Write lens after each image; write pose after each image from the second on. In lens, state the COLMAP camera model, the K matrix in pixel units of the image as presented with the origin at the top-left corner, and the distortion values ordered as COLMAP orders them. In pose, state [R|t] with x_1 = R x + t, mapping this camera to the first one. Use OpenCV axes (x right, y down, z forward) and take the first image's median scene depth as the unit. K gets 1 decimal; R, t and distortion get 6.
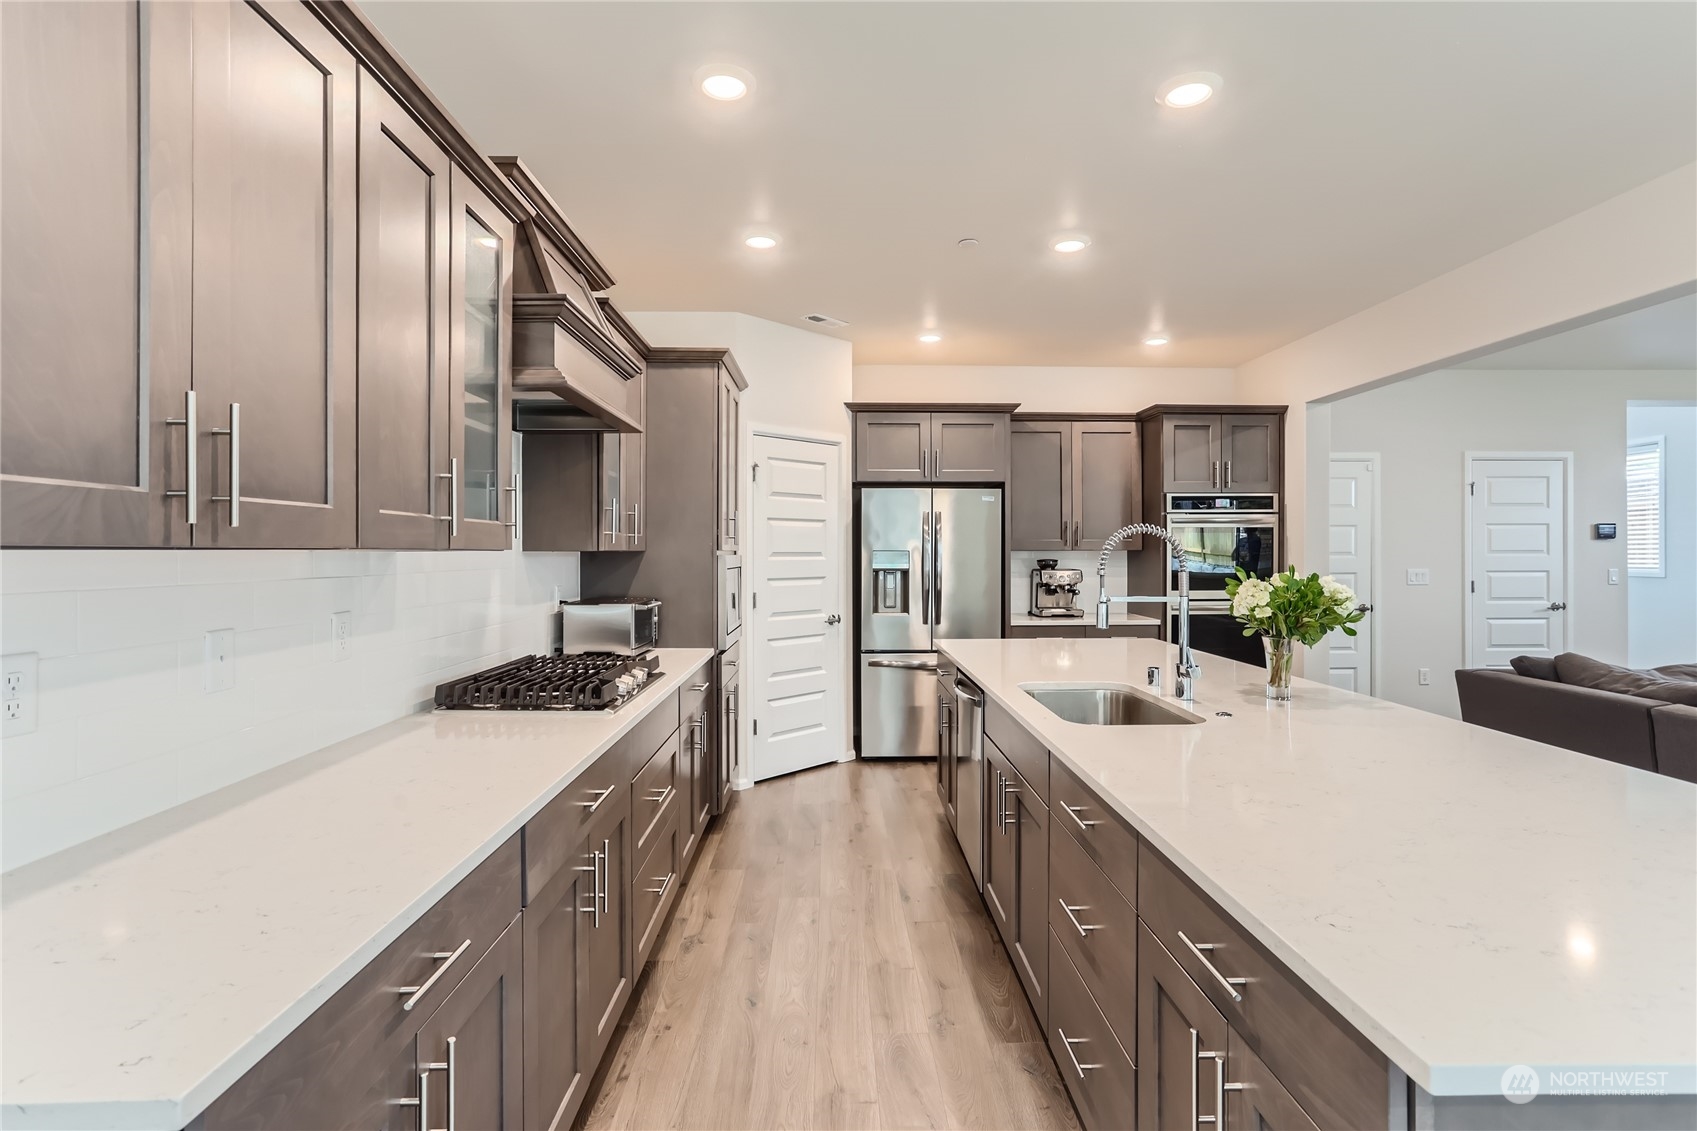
lens RADIAL K [[825.2, 0, 854.4], [0, 825.2, 557.4], [0, 0, 1]] dist [0.000423, 0.000916]
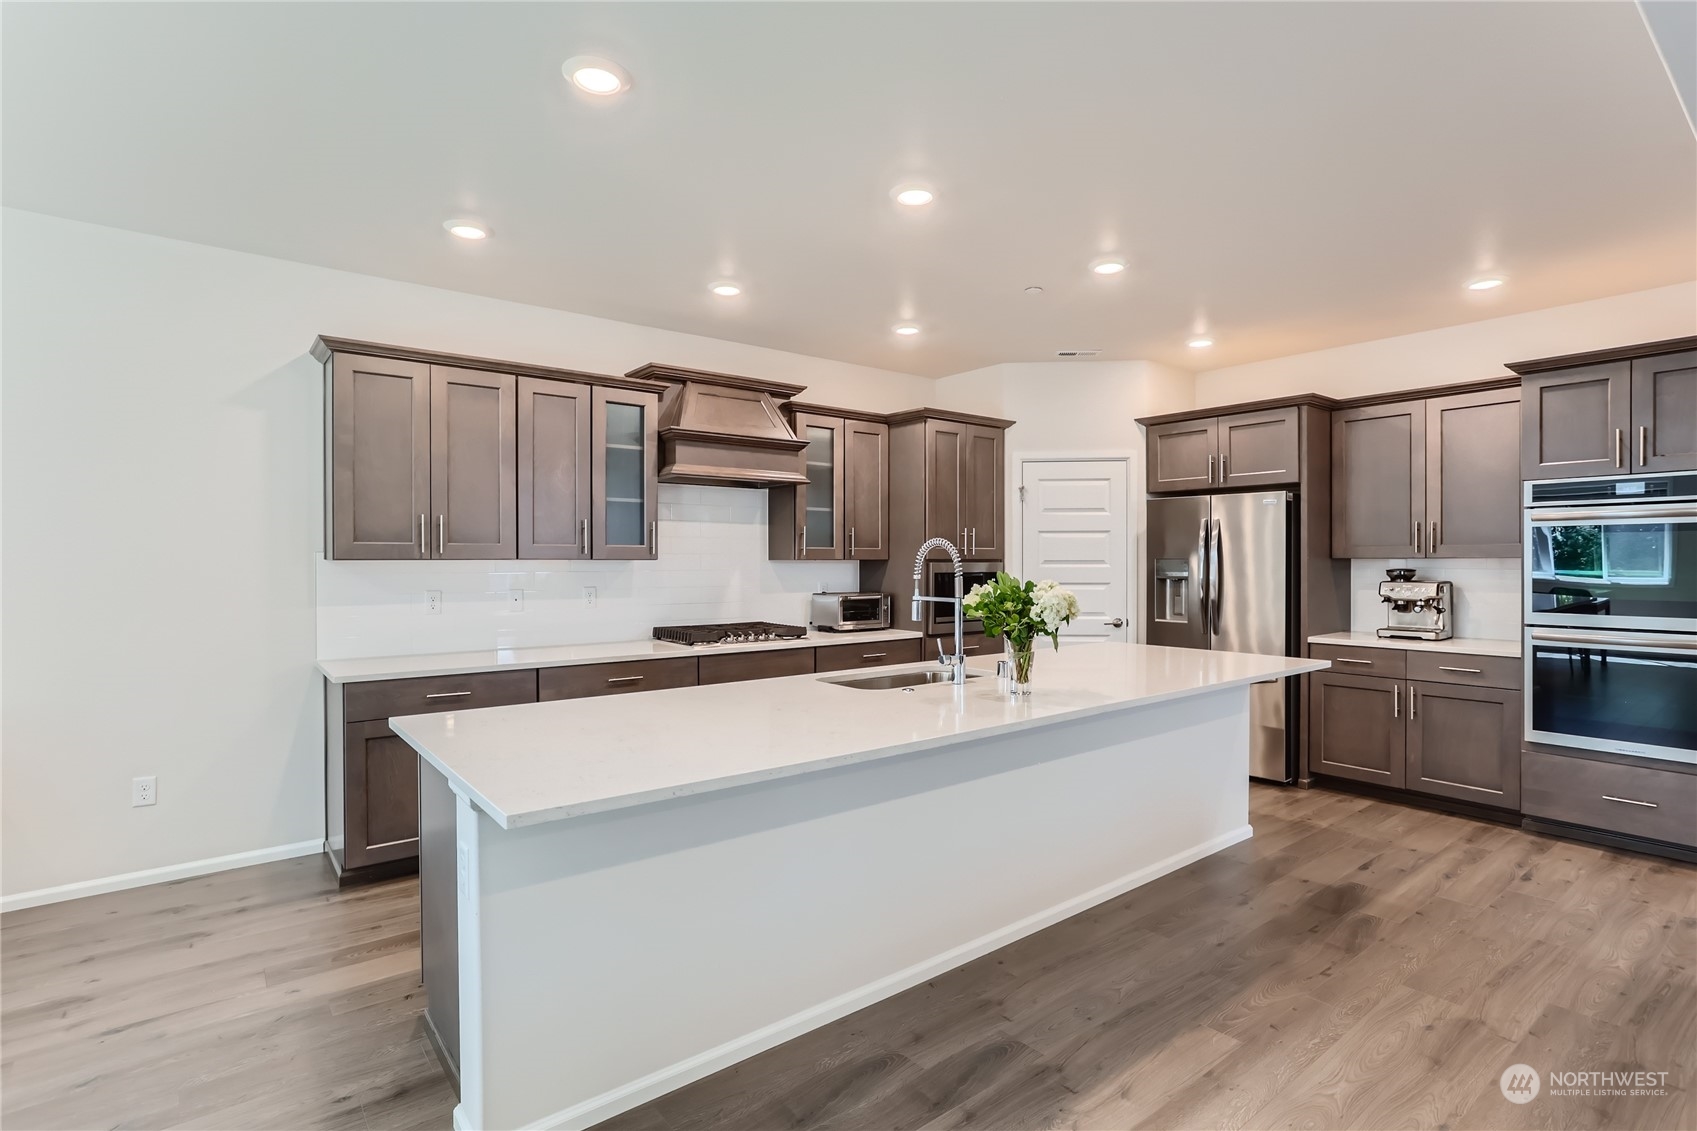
lens RADIAL K [[825.2, 0, 843.9], [0, 825.2, 562.3], [0, 0, 1]] dist [0.000423, 0.000916]
pose [[0.592021, 0.003275, -0.805916, 0.616351], [-0.001872, 0.999995, 0.002689, -0.005527], [0.805921, -0.000084, 0.592024, 0.066197]]
